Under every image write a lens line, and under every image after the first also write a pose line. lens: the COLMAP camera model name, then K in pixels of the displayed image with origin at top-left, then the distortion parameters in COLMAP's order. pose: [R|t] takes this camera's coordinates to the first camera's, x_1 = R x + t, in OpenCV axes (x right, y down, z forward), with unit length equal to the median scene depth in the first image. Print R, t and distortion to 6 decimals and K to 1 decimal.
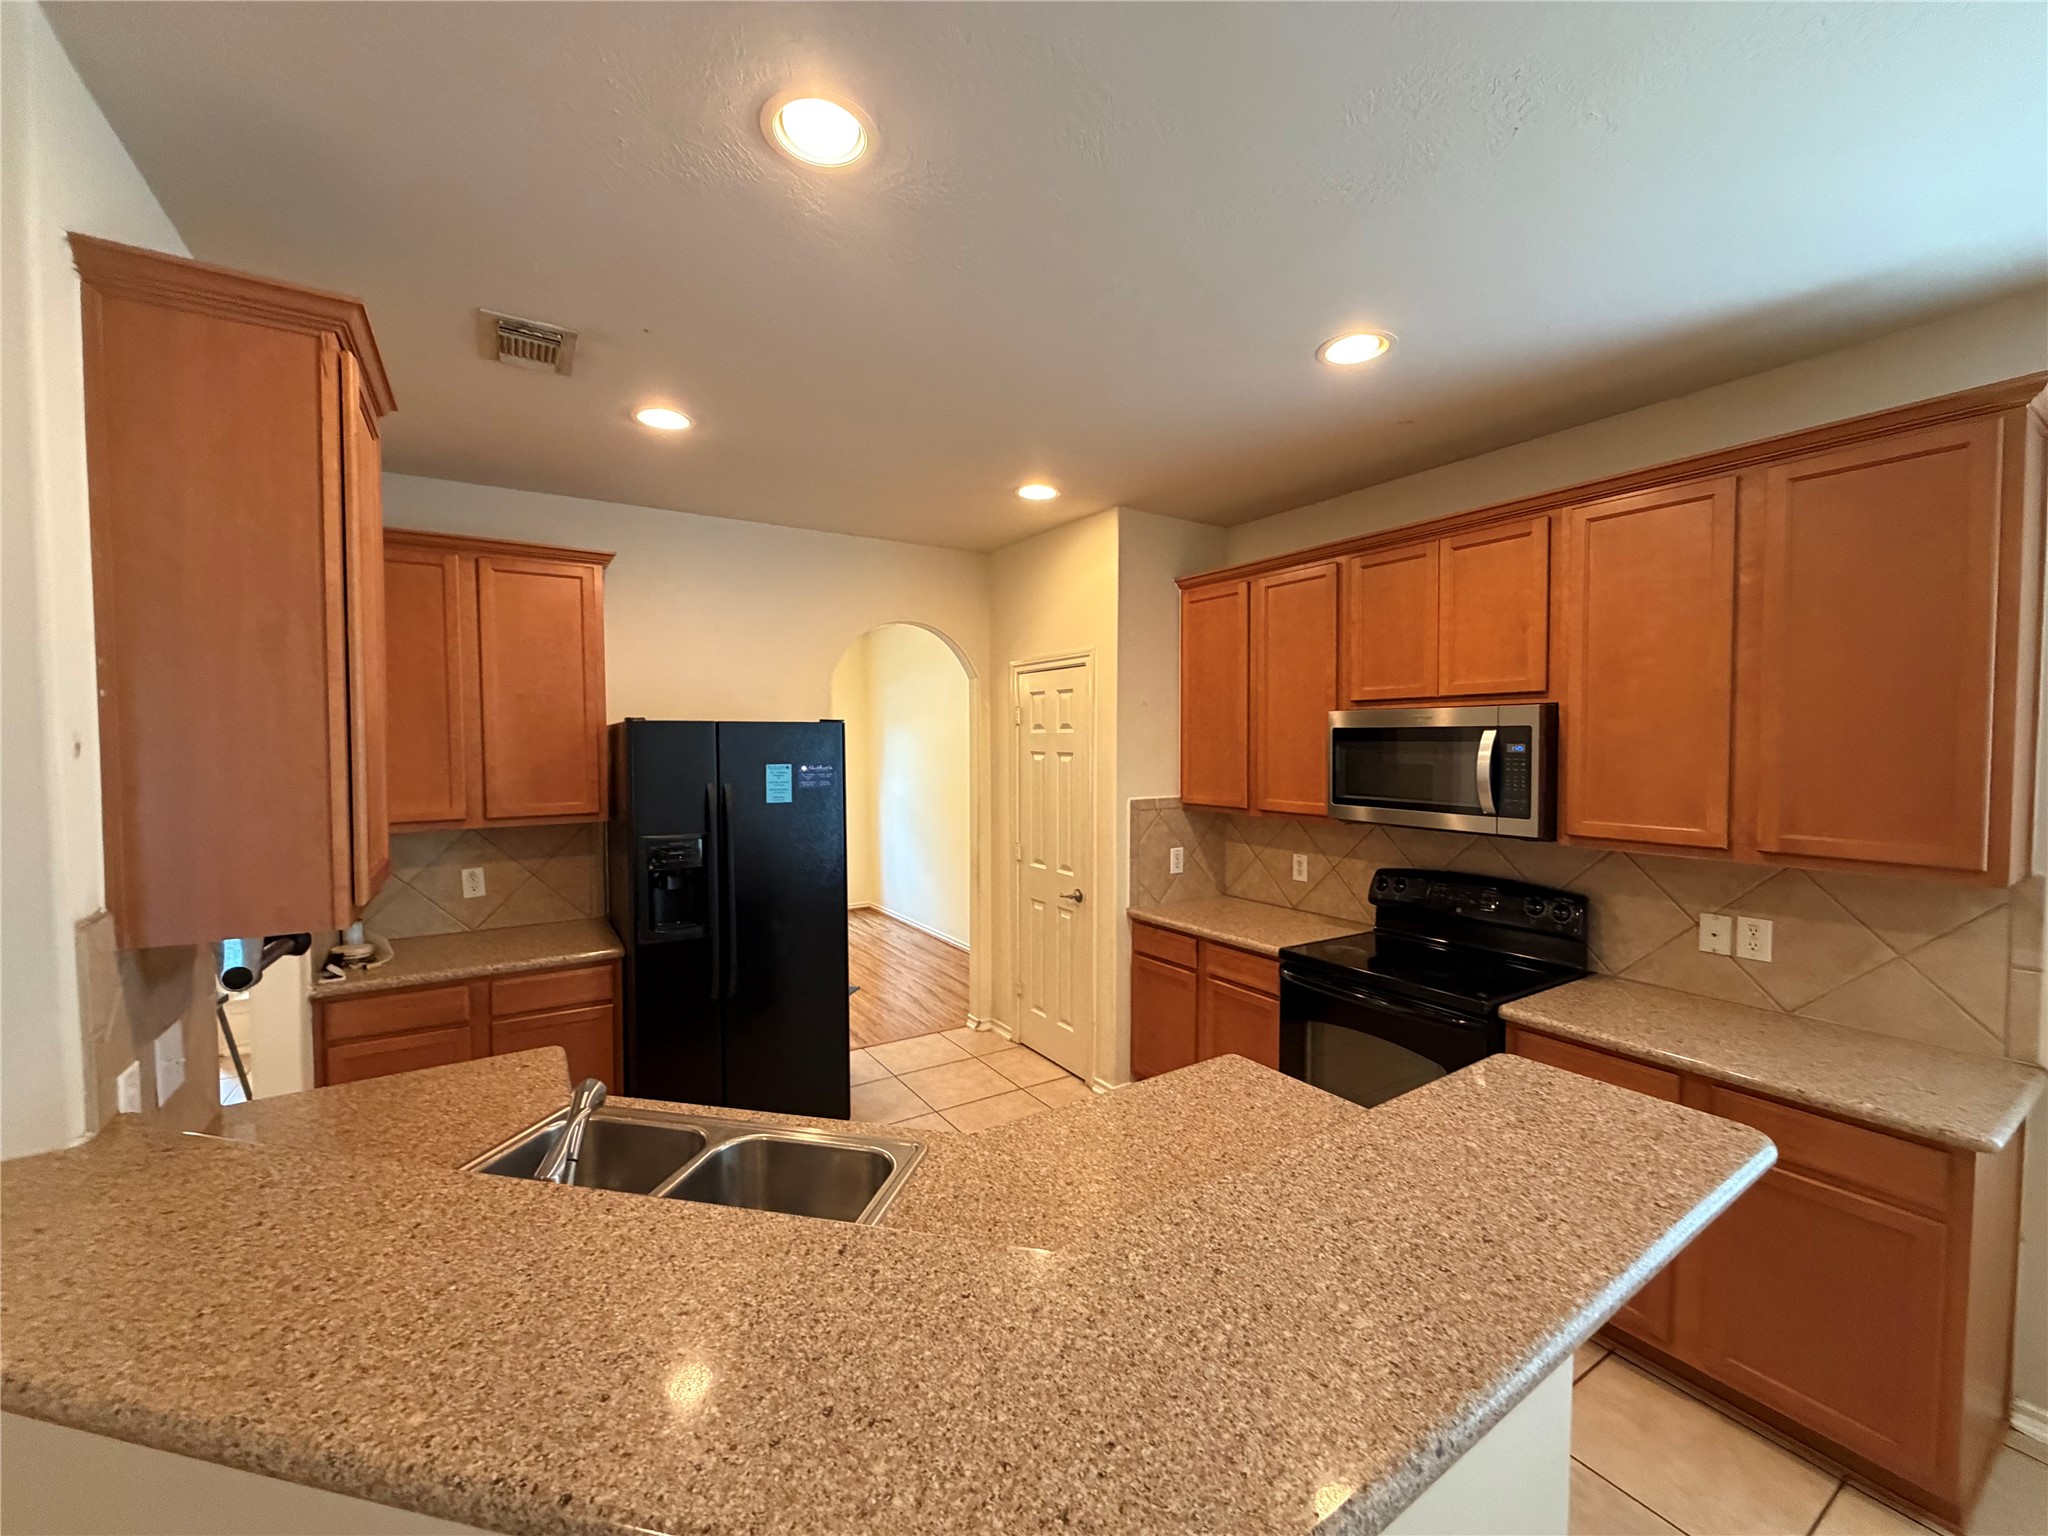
lens RADIAL K [[816.4, 0, 1019.1], [0, 816.4, 767.3], [0, 0, 1]] dist [-0.000803, -0.000283]
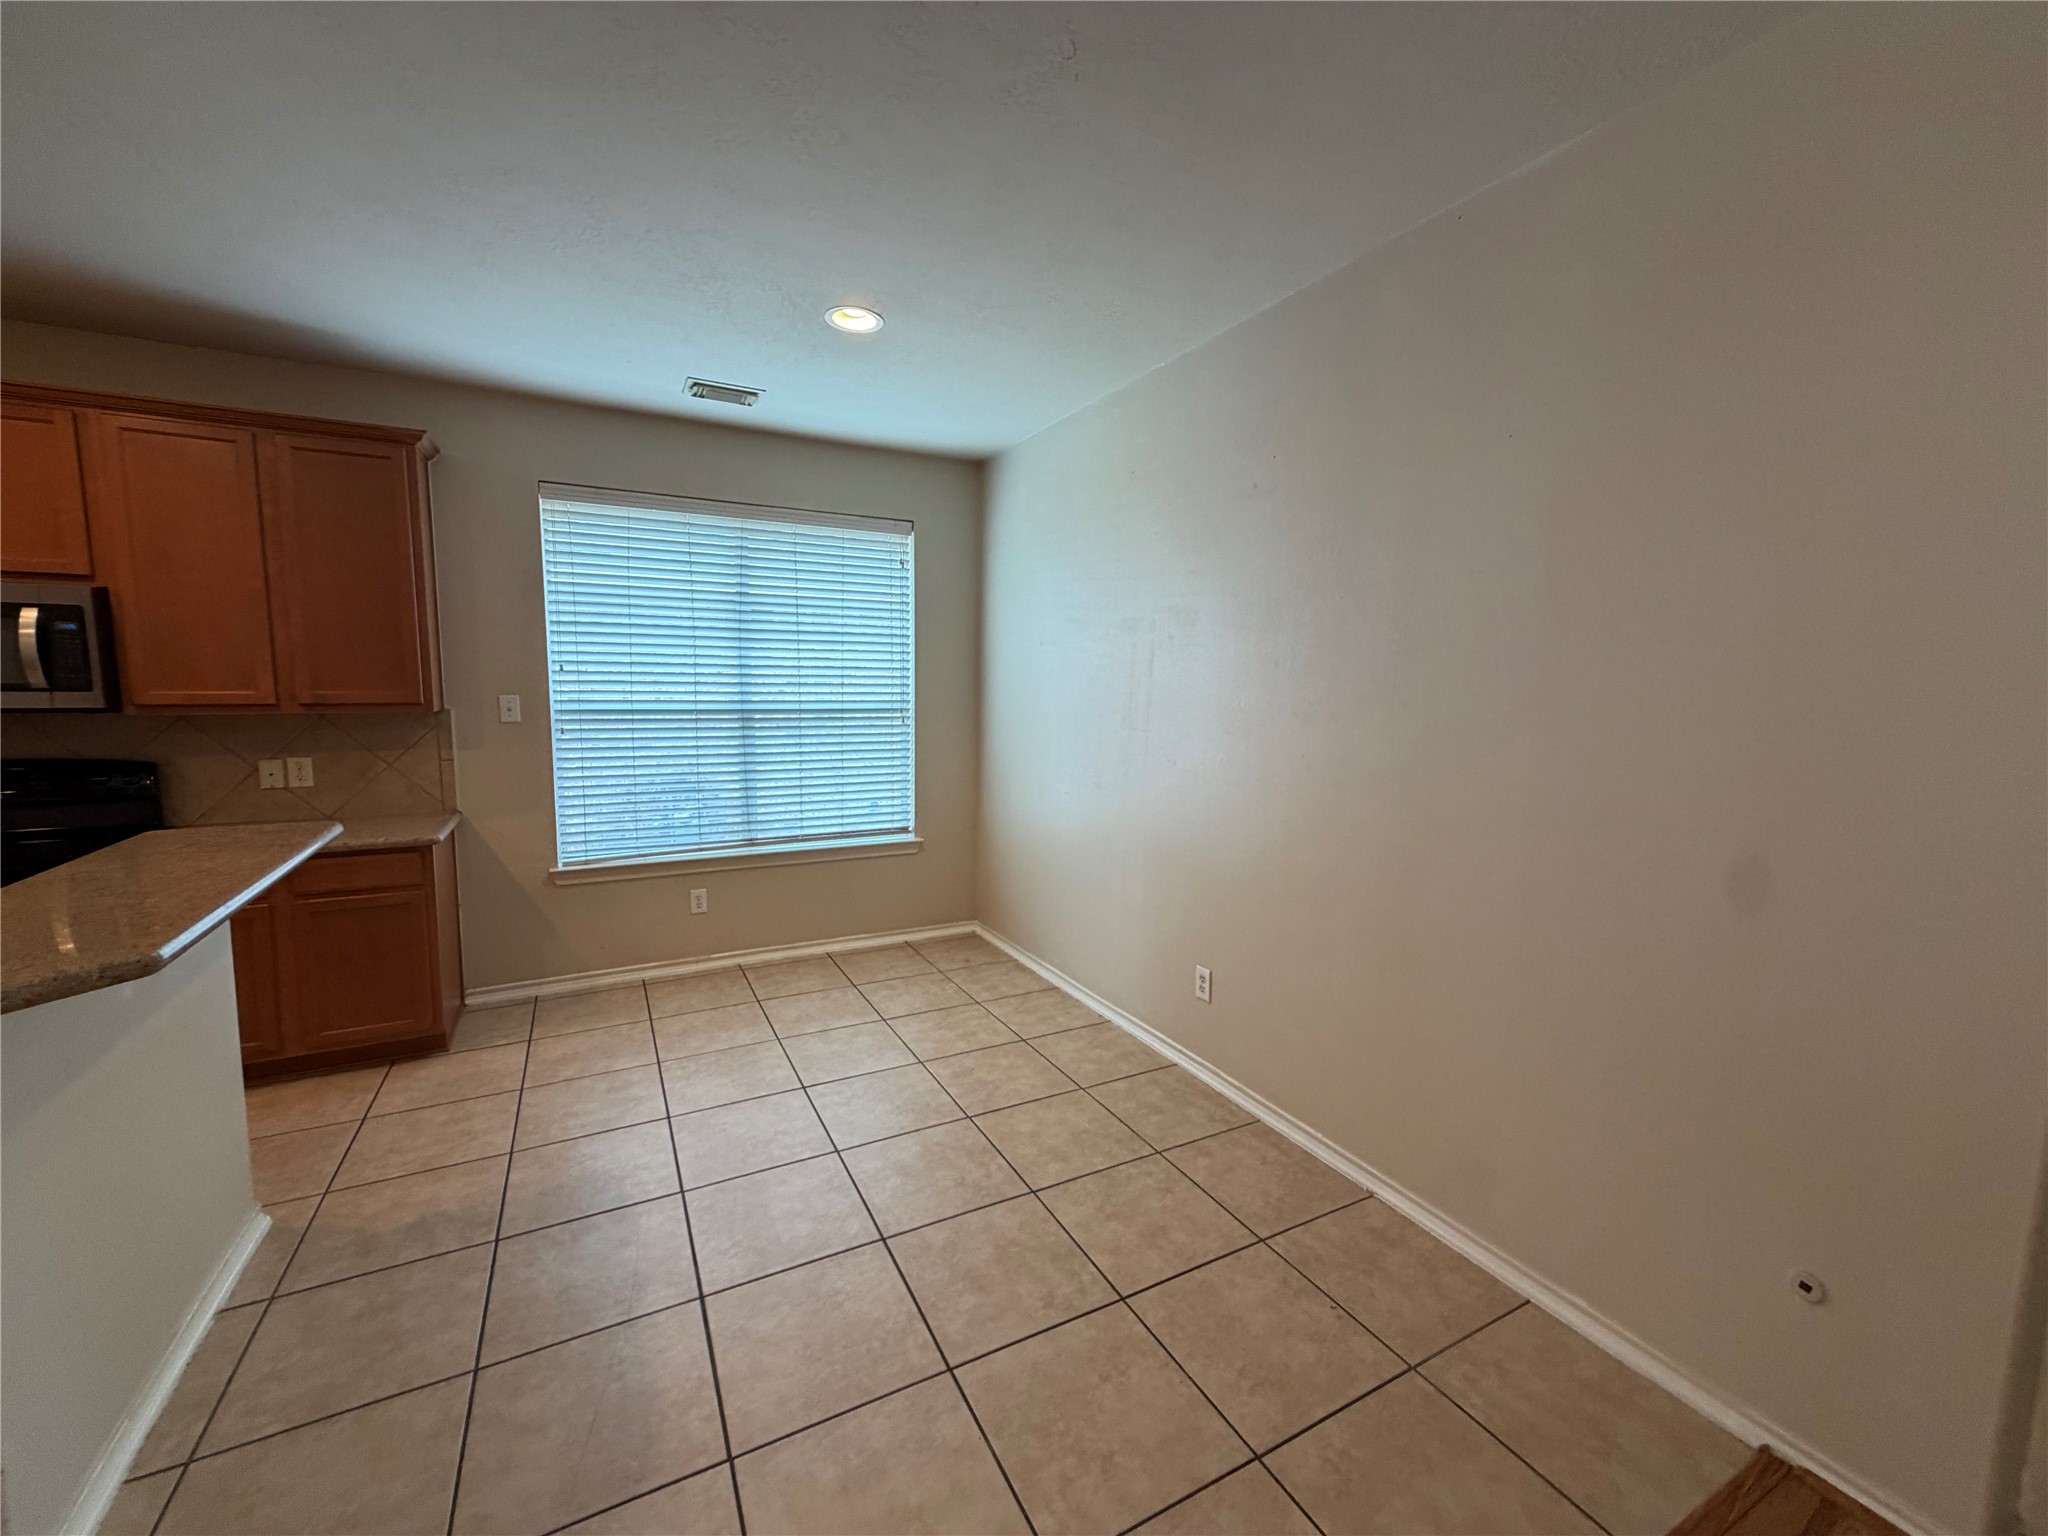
lens RADIAL K [[816.4, 0, 1019.1], [0, 816.4, 767.3], [0, 0, 1]] dist [-0.000803, -0.000283]
pose [[0.077603, -0.095738, 0.992377, -0.422788], [0.032379, 0.995096, 0.093468, 0.114329], [-0.996458, 0.024879, 0.080322, -0.372202]]
